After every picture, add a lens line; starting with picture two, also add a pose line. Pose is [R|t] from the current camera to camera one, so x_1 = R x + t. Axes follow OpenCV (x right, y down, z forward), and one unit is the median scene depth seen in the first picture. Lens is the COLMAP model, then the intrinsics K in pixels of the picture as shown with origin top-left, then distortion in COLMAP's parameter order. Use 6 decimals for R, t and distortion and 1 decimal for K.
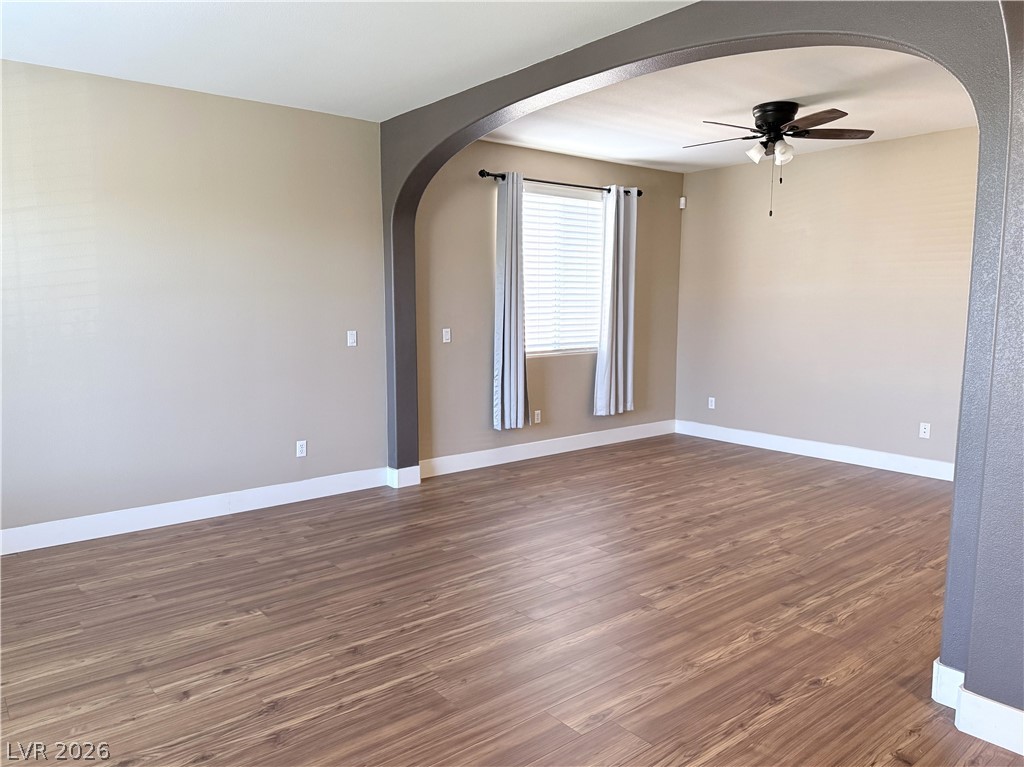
lens RADIAL K [[745.1, 0, 513.3], [0, 745.1, 388.5], [0, 0, 1]] dist [0.128209, -0.191687]
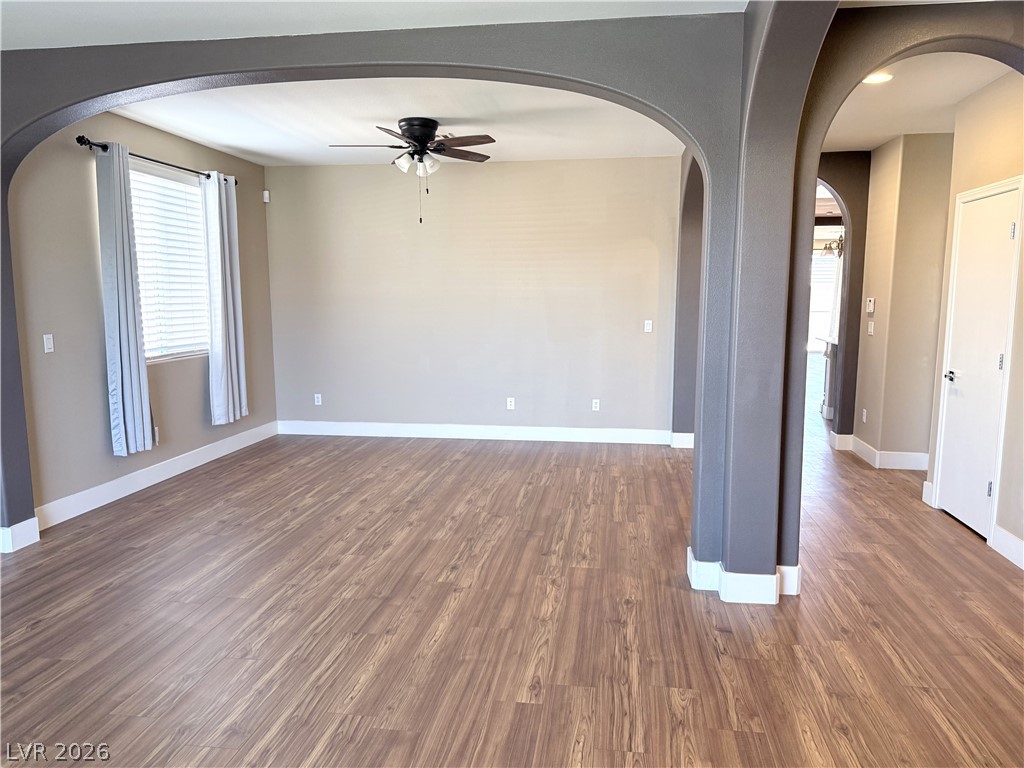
lens RADIAL K [[745.1, 0, 513.3], [0, 745.1, 389.0], [0, 0, 1]] dist [0.128209, -0.191687]
pose [[0.726872, -0.087718, 0.681148, -0.291738], [0.082723, 0.995771, 0.039959, -0.016897], [-0.681773, 0.027301, 0.731054, 0.104117]]
